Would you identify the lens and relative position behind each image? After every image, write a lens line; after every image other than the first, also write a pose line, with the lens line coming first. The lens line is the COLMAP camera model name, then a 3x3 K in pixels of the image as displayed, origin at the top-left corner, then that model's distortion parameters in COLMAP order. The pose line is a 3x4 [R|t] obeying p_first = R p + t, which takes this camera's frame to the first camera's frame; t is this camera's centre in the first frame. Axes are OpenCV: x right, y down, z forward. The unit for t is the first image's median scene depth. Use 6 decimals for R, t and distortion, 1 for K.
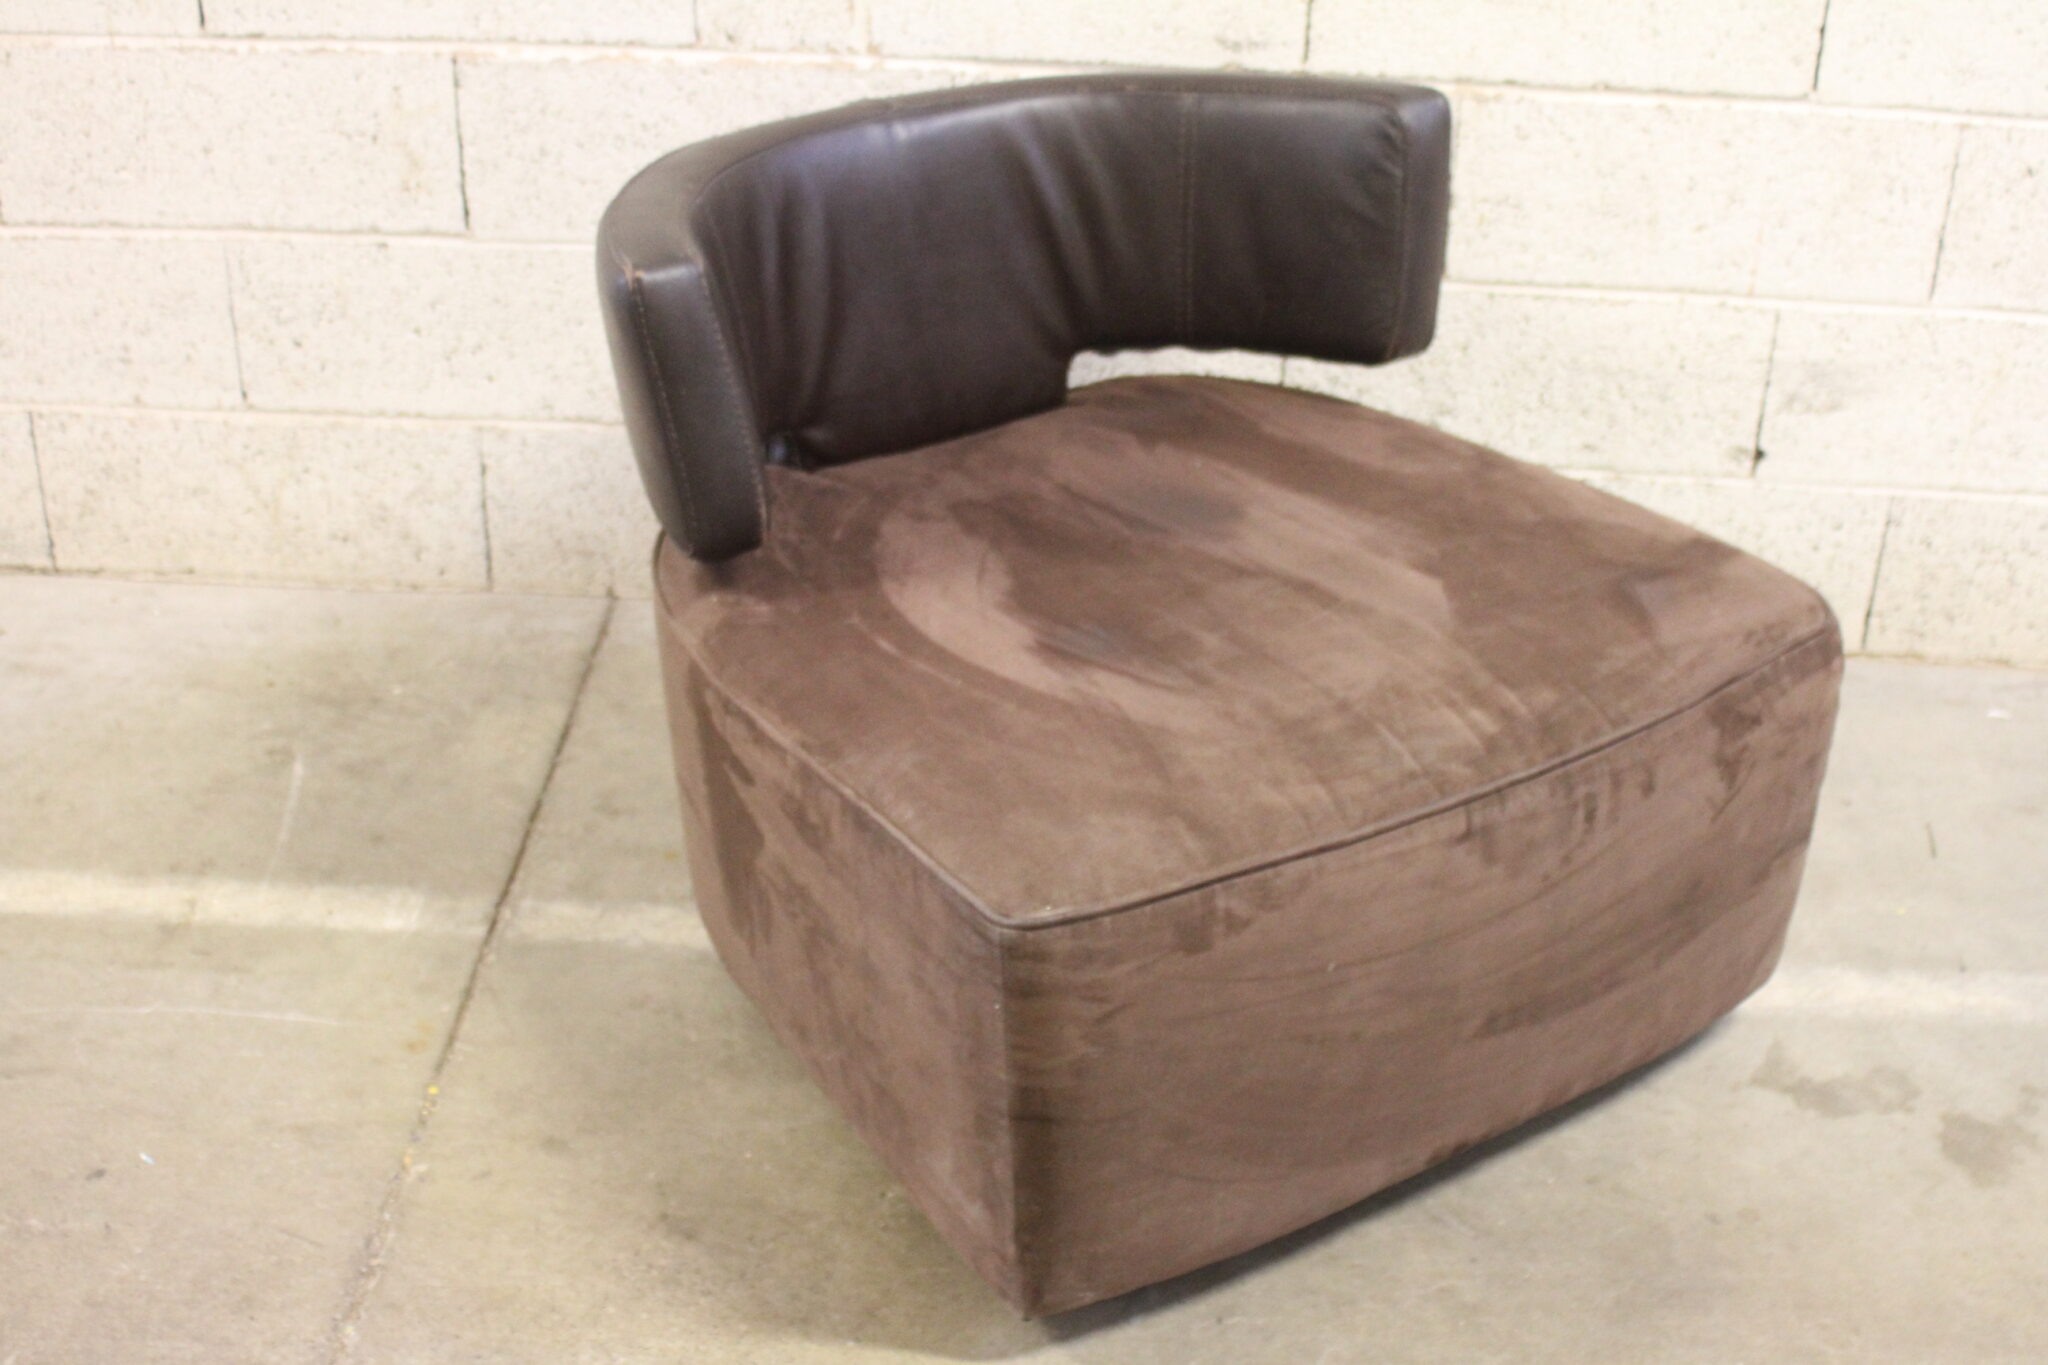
lens RADIAL K [[2792.6, 0, 1032.6], [0, 2792.6, 694.2], [0, 0, 1]] dist [-0.107939, 0.000000]
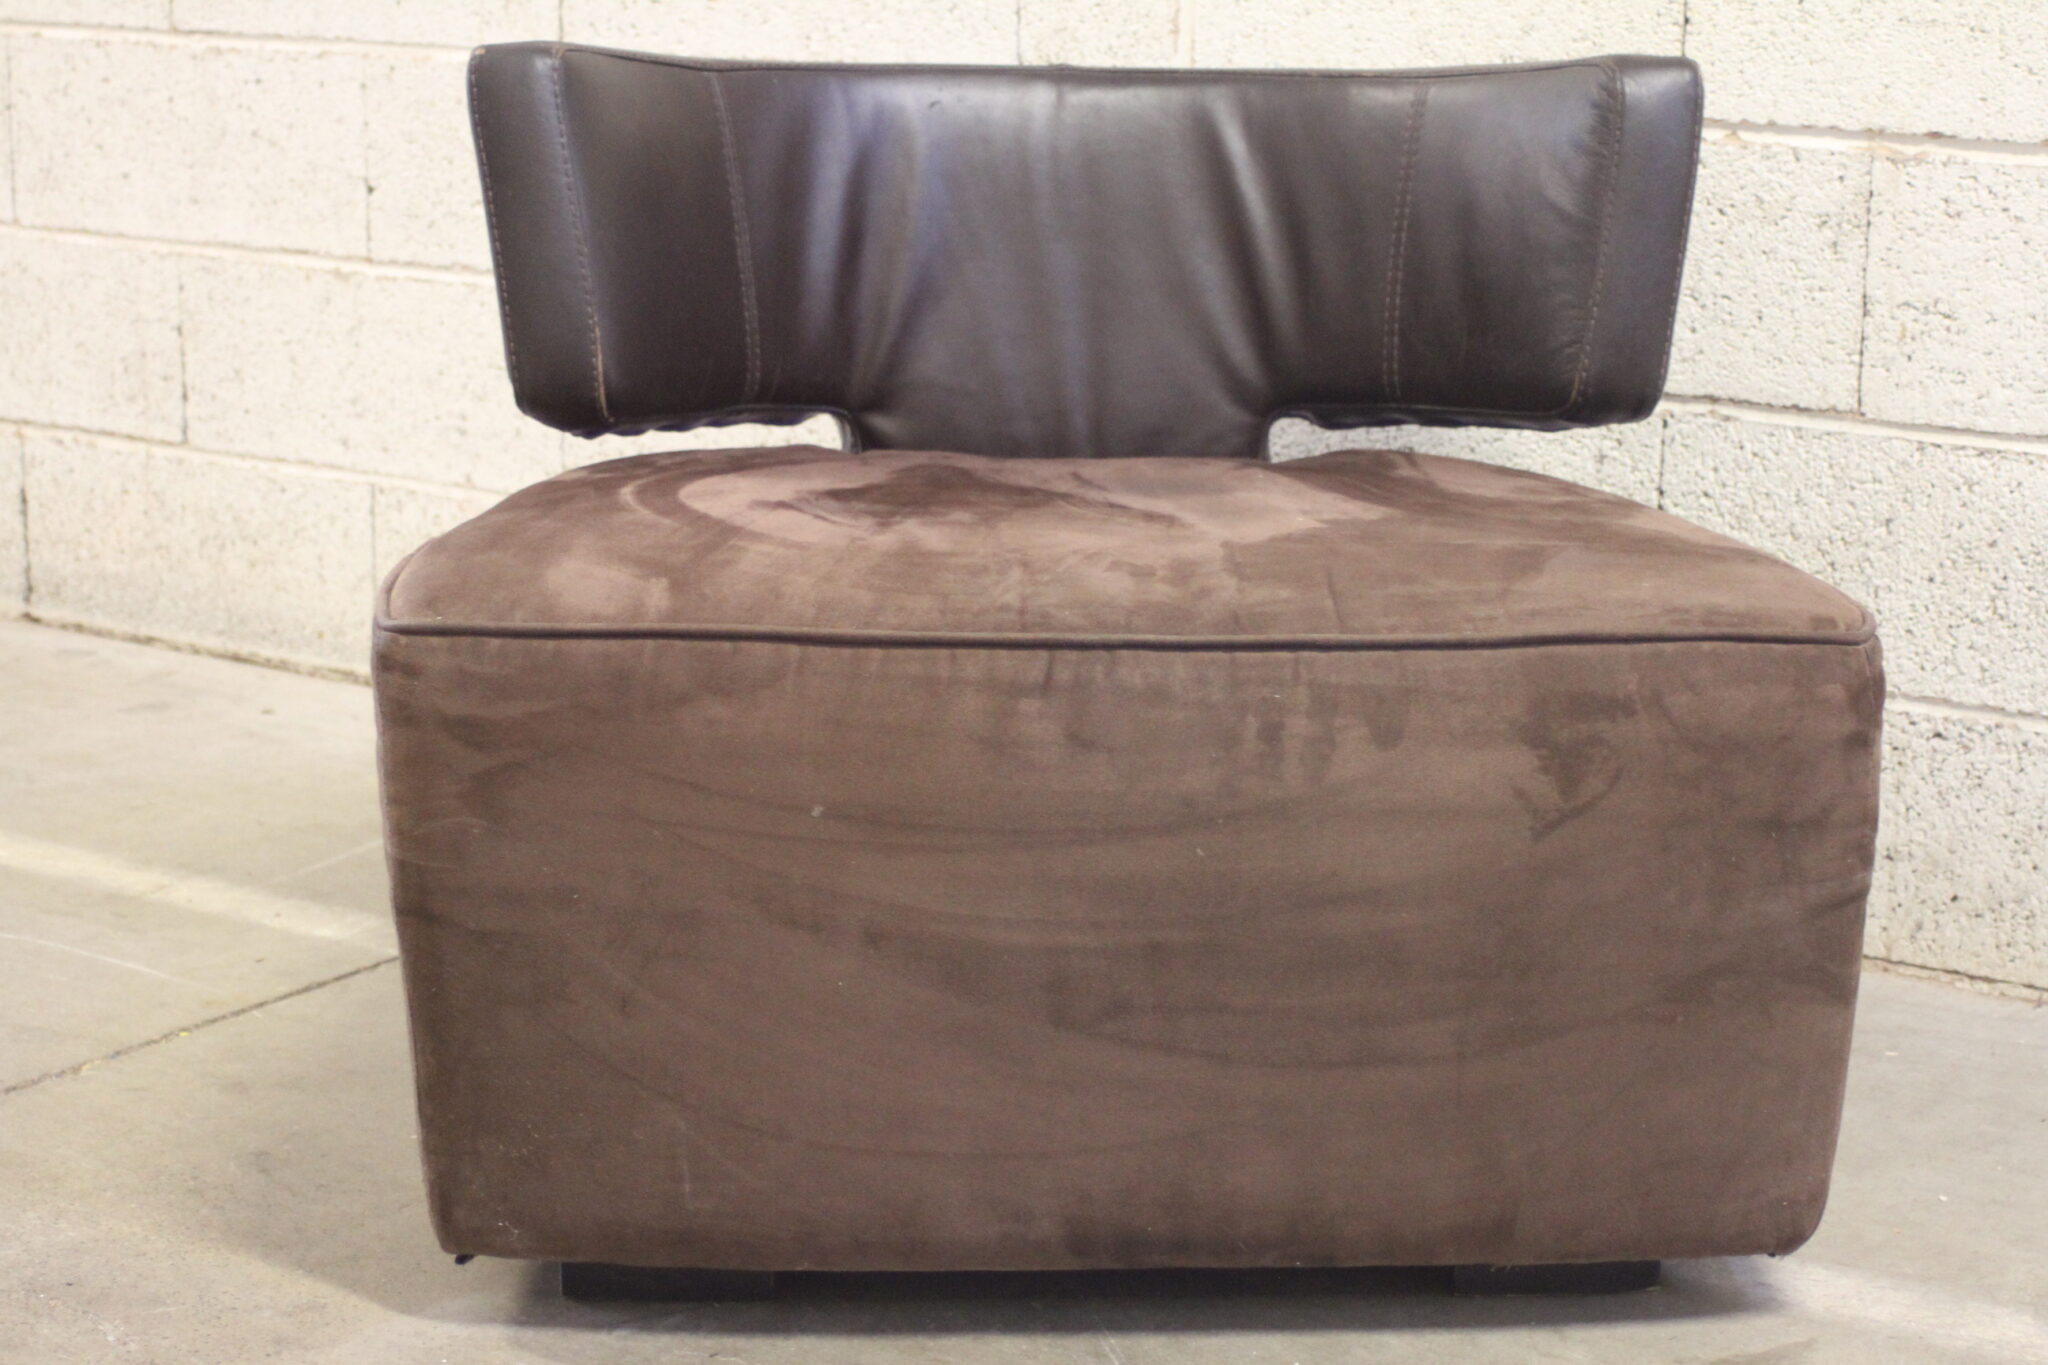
lens RADIAL K [[3778.4, 0, 1024.2], [0, 3778.4, 677.5], [0, 0, 1]] dist [-0.017888, 0.000000]
pose [[0.858130, 0.106174, -0.502334, 0.471015], [-0.254453, 0.937727, -0.236479, 0.206084], [0.445944, 0.330751, 0.831708, 0.105816]]
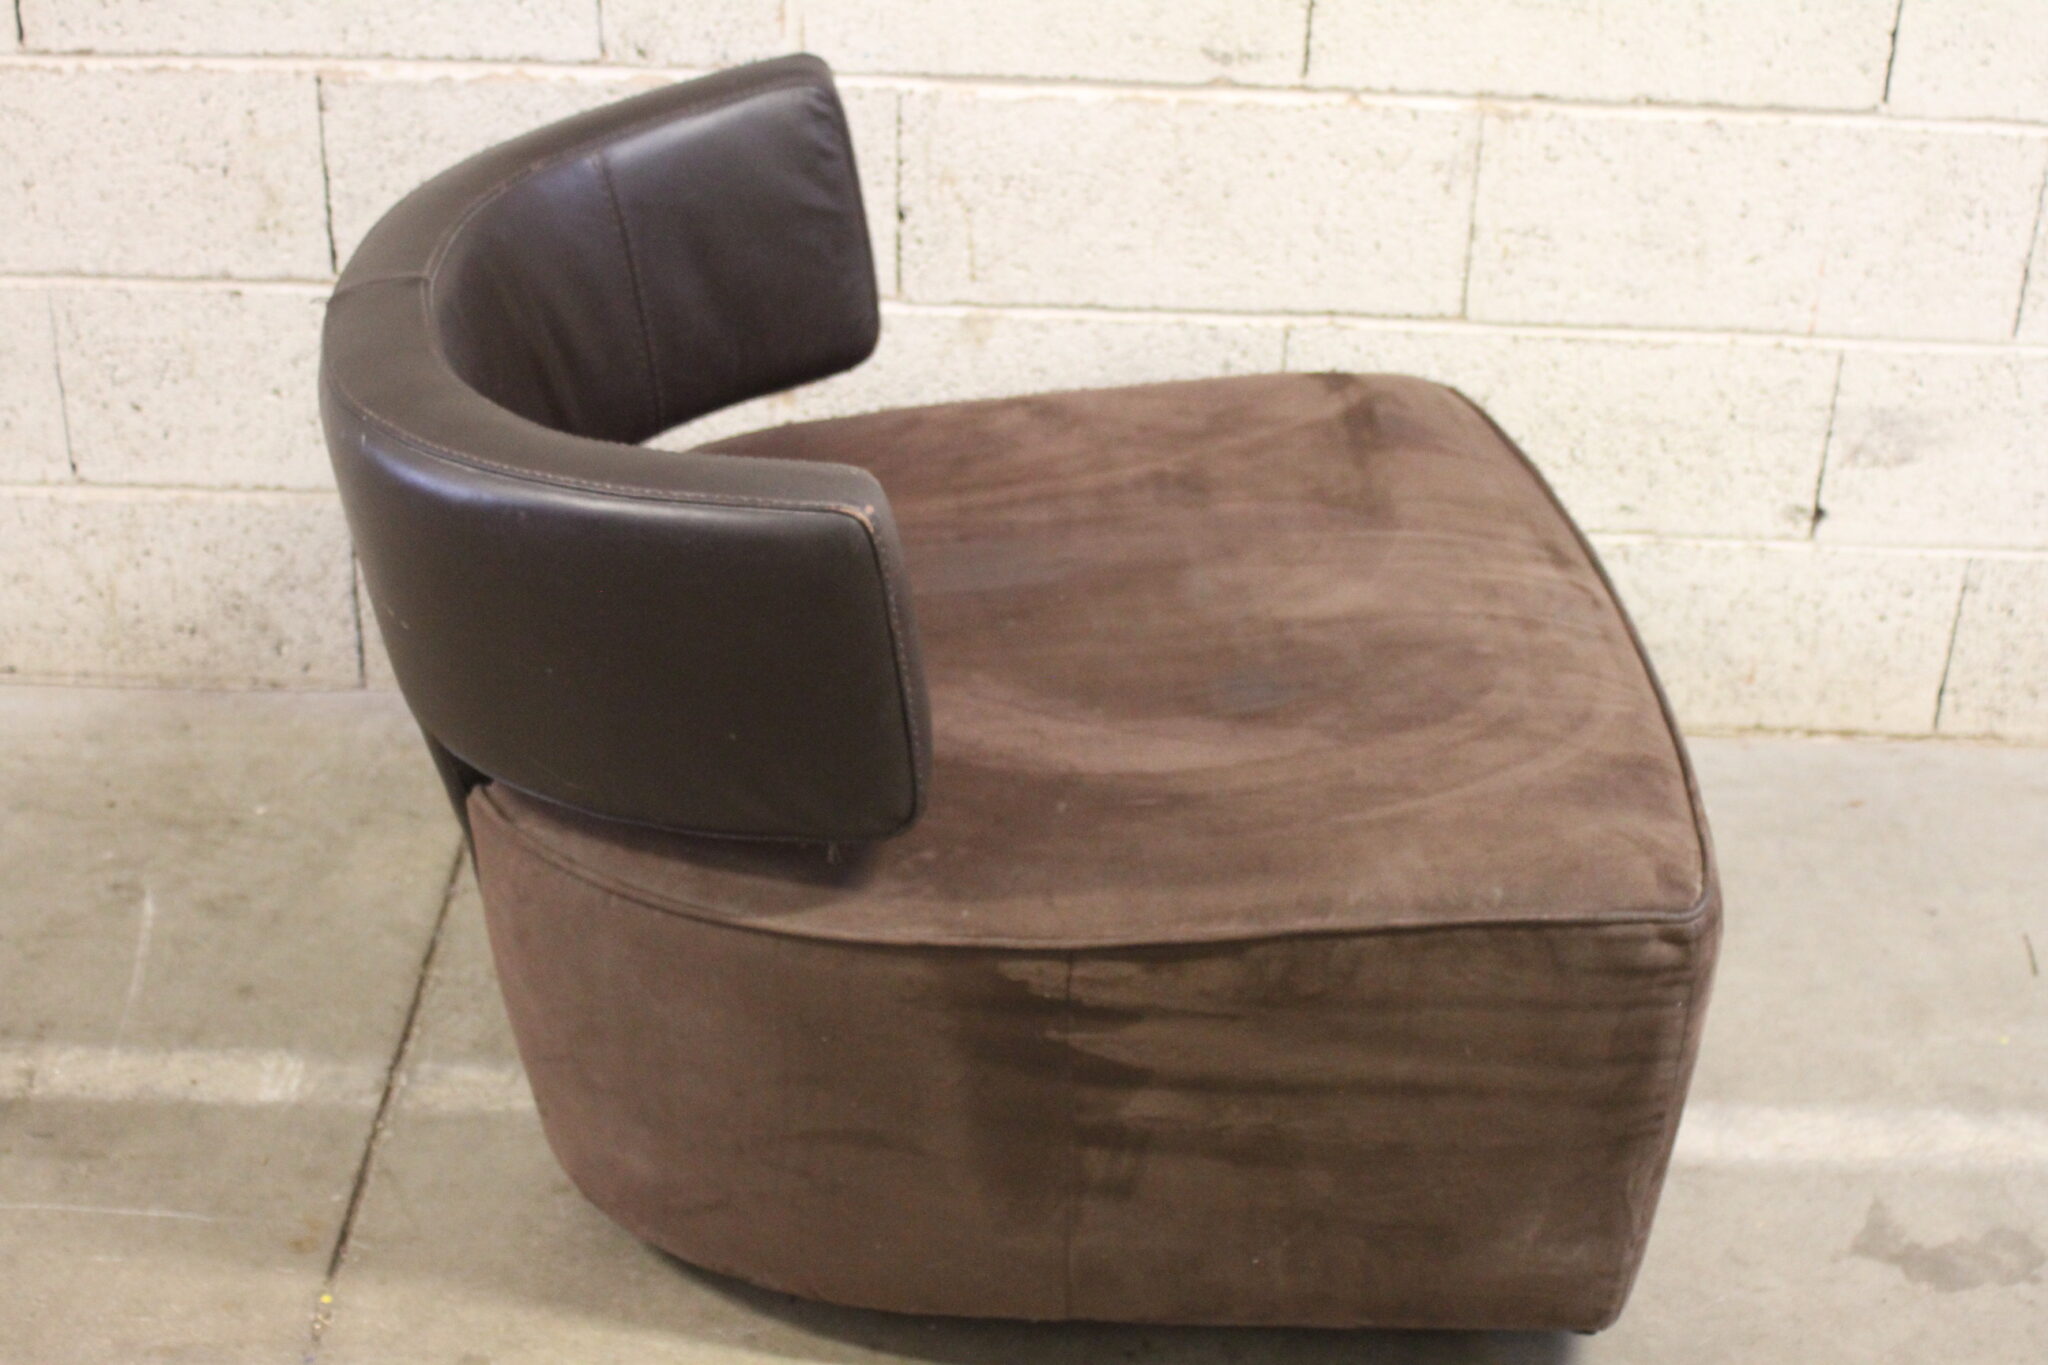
lens RADIAL K [[3070.9, 0, 1030.0], [0, 3070.9, 685.3], [0, 0, 1]] dist [-0.081709, 0.000000]
pose [[0.999027, -0.015794, 0.041168, -0.029855], [0.016323, 0.999788, -0.012549, -0.025200], [-0.040961, 0.013209, 0.999073, 0.044962]]
